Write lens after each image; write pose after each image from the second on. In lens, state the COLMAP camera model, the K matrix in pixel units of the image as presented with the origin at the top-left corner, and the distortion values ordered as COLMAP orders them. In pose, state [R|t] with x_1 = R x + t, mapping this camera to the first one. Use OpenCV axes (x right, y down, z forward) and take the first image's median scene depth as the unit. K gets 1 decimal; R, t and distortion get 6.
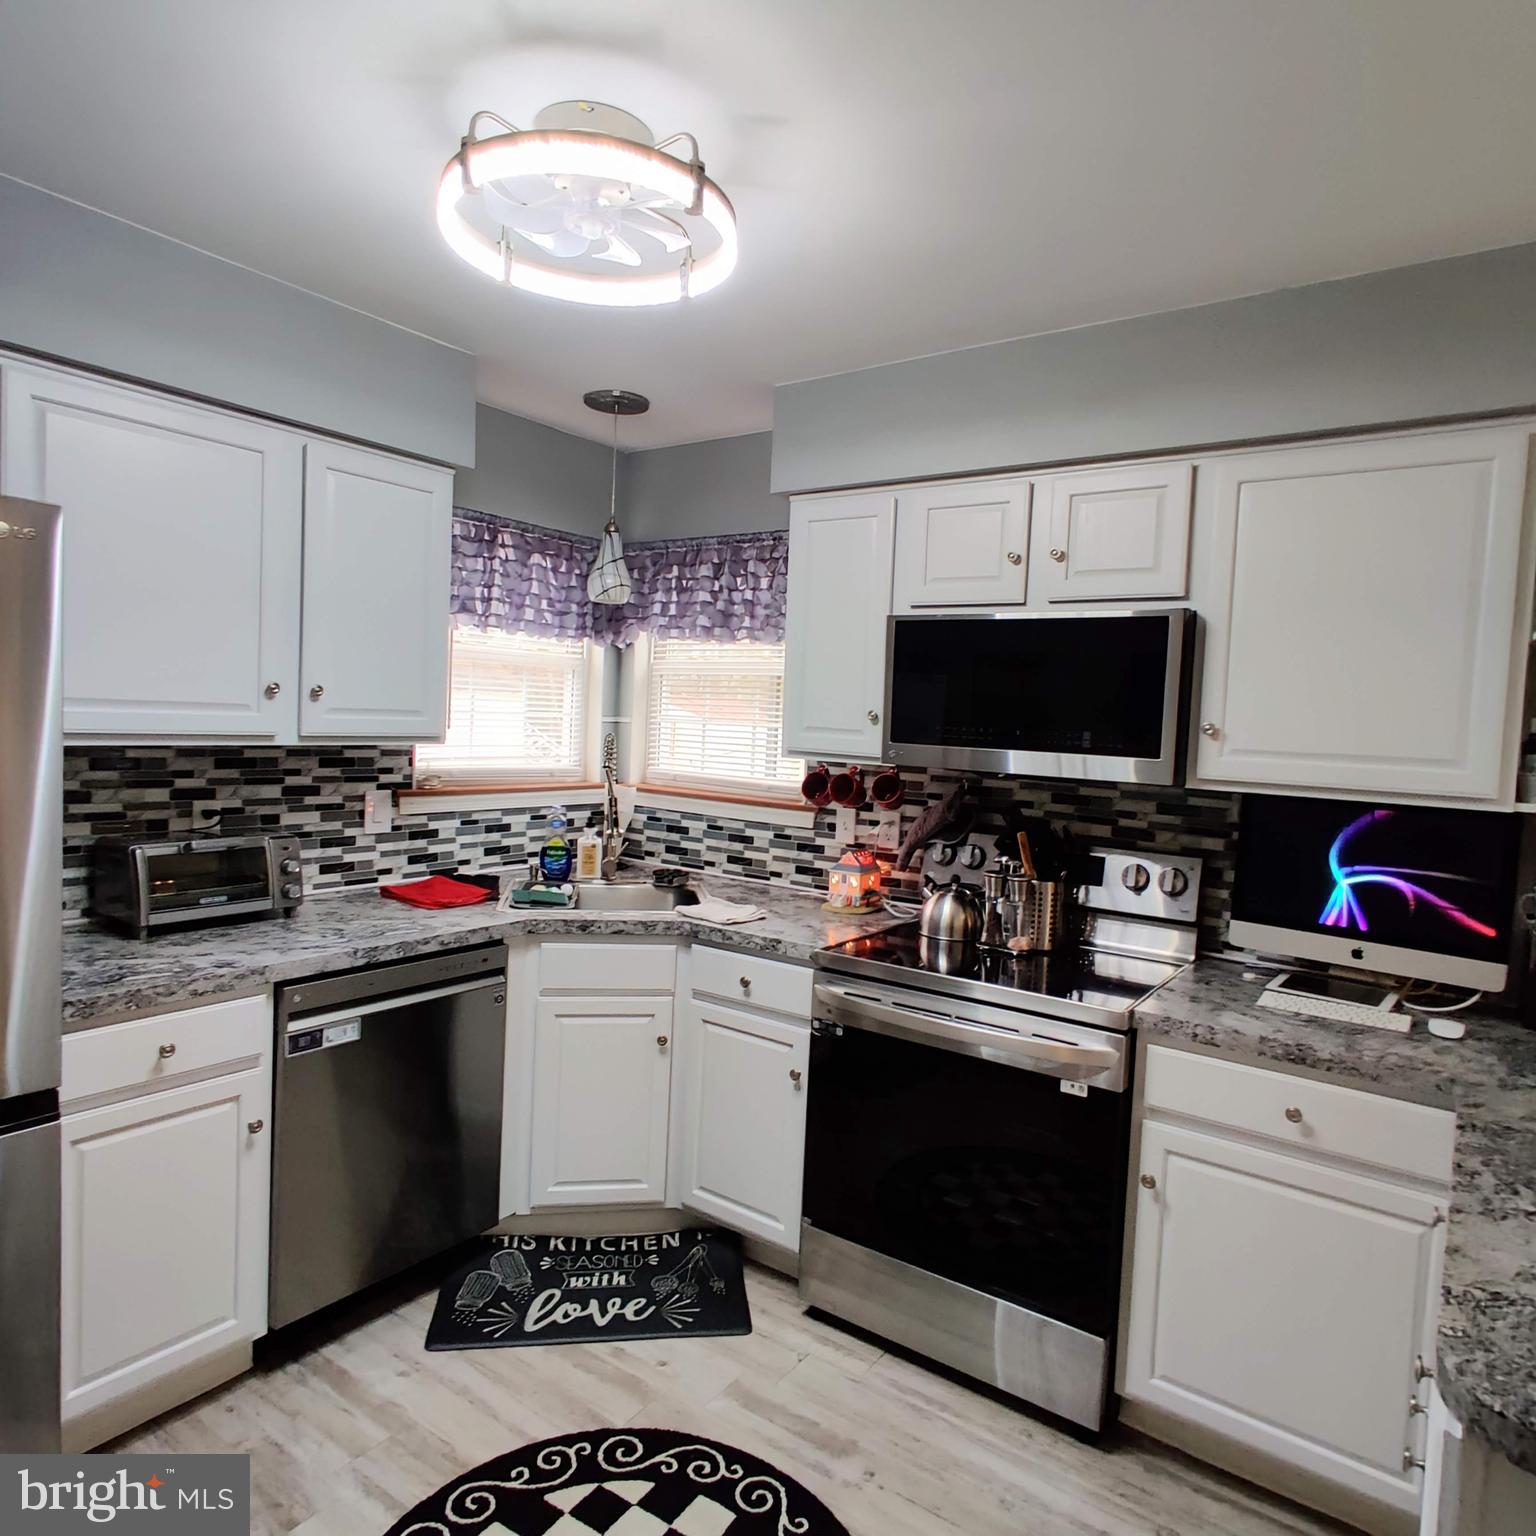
lens RADIAL K [[1015.5, 0, 766.3], [0, 1015.5, 761.6], [0, 0, 1]] dist [0.011741, 0.002757]
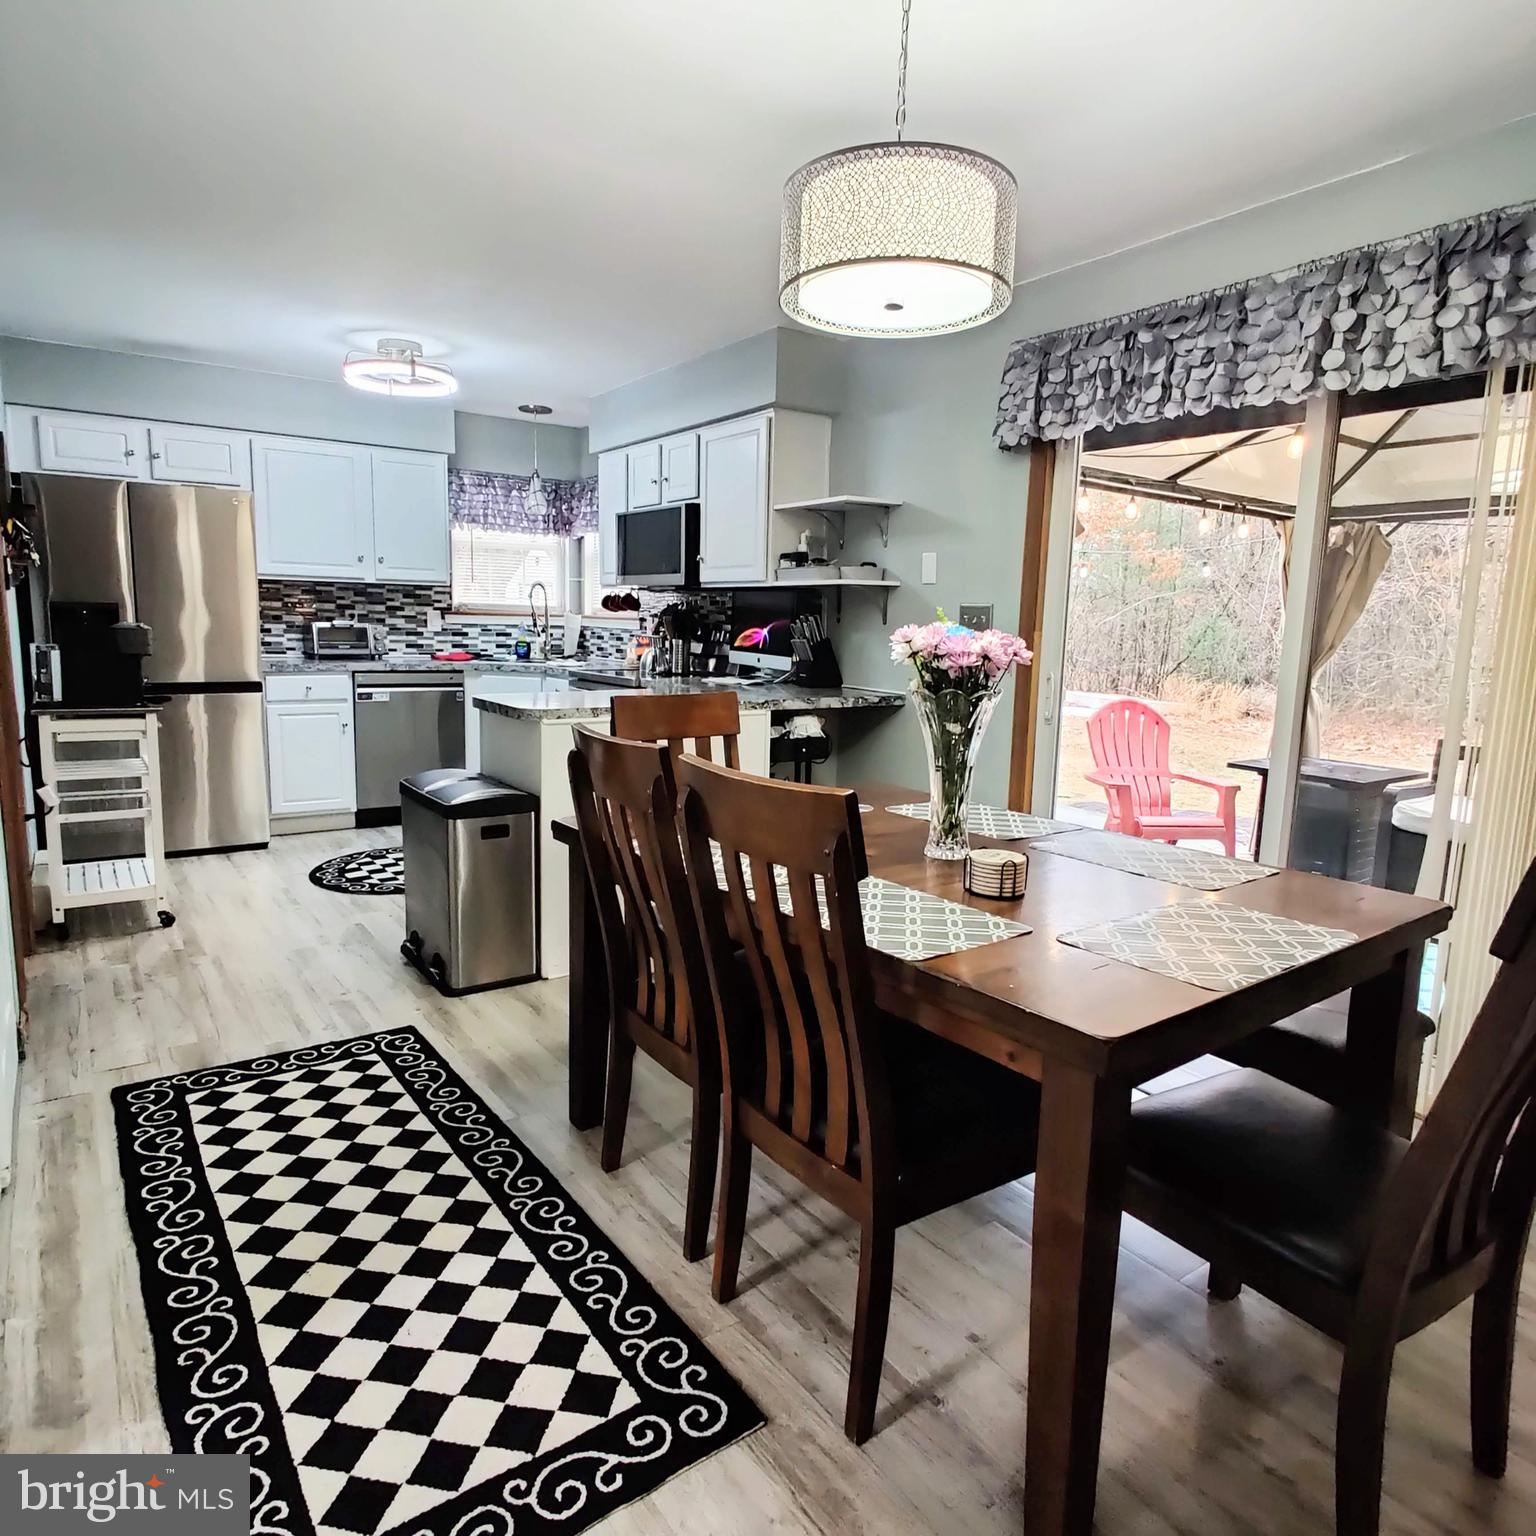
lens RADIAL K [[1015.5, 0, 773.5], [0, 1015.5, 761.8], [0, 0, 1]] dist [0.011741, 0.002757]
pose [[0.944684, 0.026969, -0.326871, 1.006338], [-0.000345, 0.996695, 0.081238, 0.173941], [0.327981, -0.076631, 0.941571, -0.795540]]
